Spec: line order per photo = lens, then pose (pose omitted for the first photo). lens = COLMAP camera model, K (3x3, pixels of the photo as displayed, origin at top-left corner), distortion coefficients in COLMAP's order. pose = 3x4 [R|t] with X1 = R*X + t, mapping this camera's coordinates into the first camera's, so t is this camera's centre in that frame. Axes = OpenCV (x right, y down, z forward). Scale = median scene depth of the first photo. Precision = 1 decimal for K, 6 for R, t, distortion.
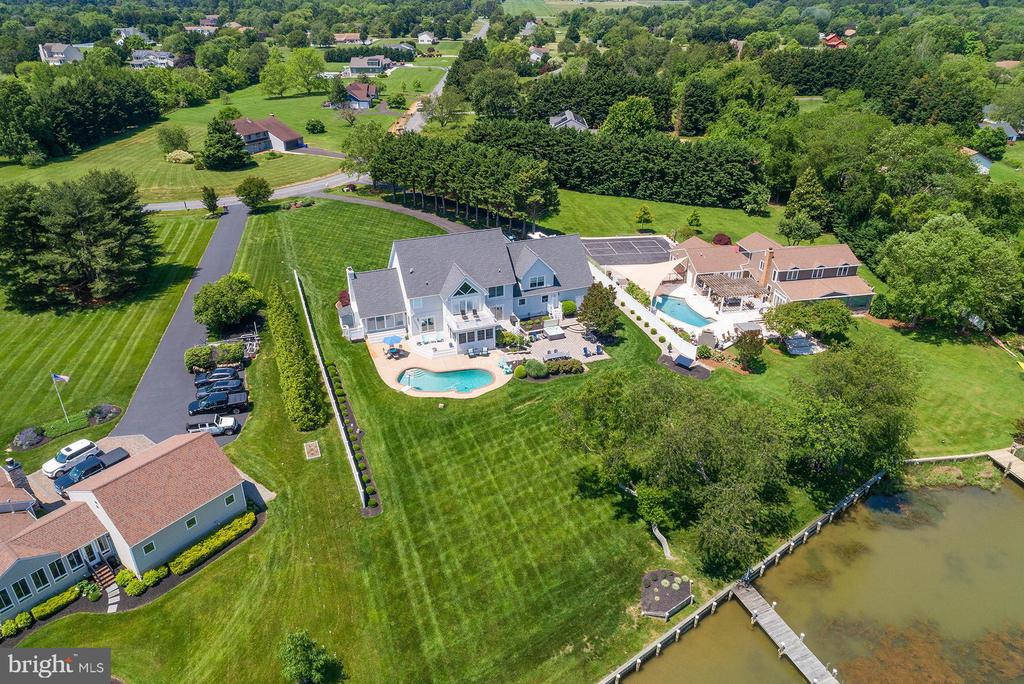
lens RADIAL K [[686.5, 0, 512.0], [0, 686.5, 342.0], [0, 0, 1]] dist [-0.003993, 0.004999]
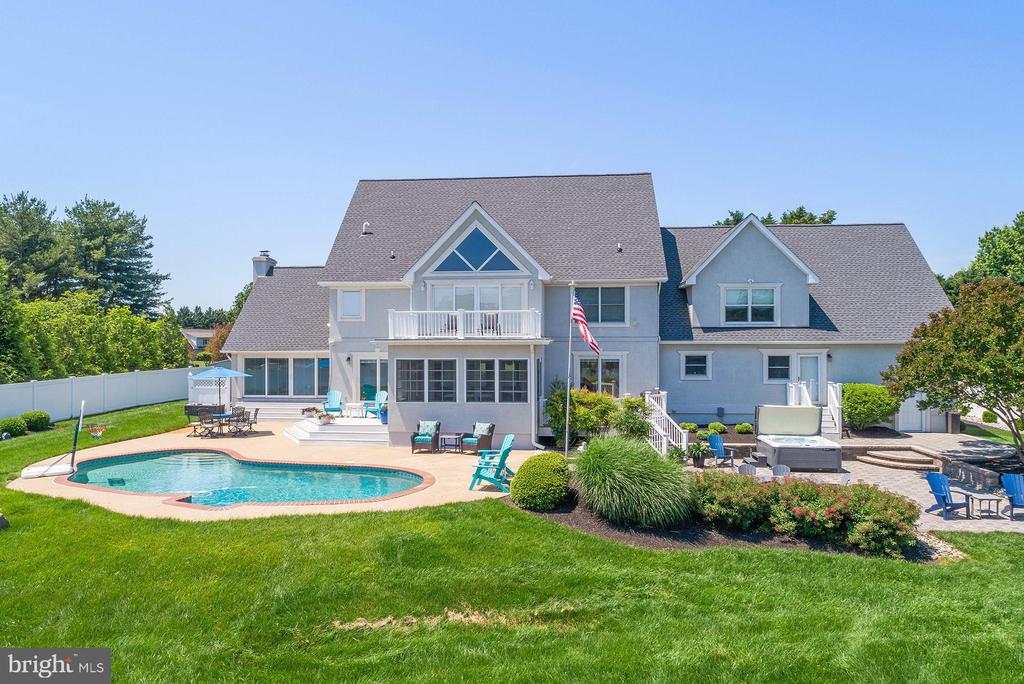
lens RADIAL K [[686.5, 0, 512.0], [0, 686.5, 342.0], [0, 0, 1]] dist [-0.003993, 0.004999]
pose [[0.896307, -0.004205, -0.443415, 0.081486], [-0.202939, 0.885202, -0.418609, 0.082835], [0.394272, 0.465188, 0.792559, 0.746997]]
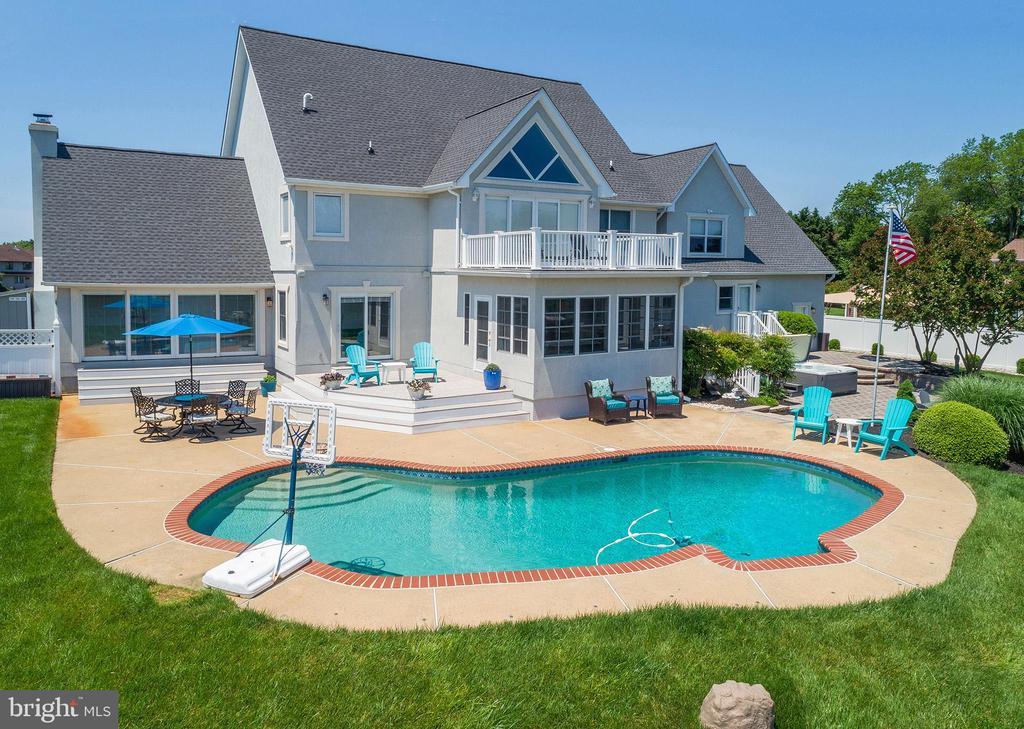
lens RADIAL K [[700.7, 0, 479.2], [0, 700.7, 327.0], [0, 0, 1]] dist [-0.061341, 0.096796]
pose [[0.987782, -0.010657, 0.155477, -0.119854], [0.070163, 0.921241, -0.382613, 0.067279], [-0.139154, 0.388847, 0.910733, 0.771500]]
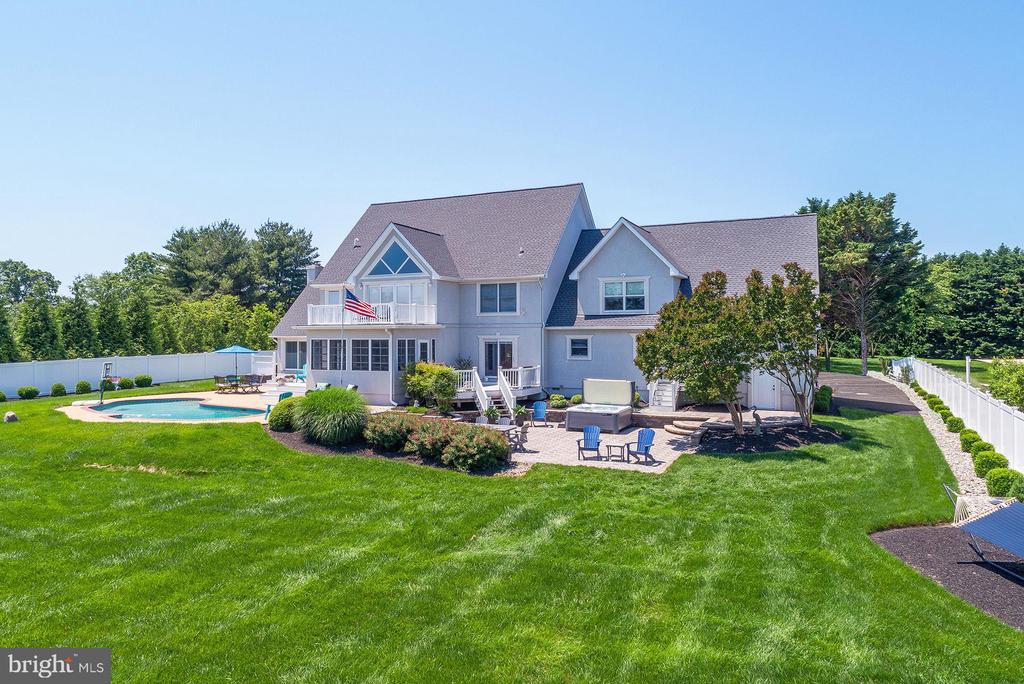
lens RADIAL K [[696.4, 0, 510.3], [0, 696.4, 326.7], [0, 0, 1]] dist [-0.004164, -0.000012]
pose [[0.692306, -0.013345, -0.721481, 0.270453], [-0.333739, 0.880549, -0.336530, 0.072877], [0.639790, 0.473768, 0.605155, 0.777611]]
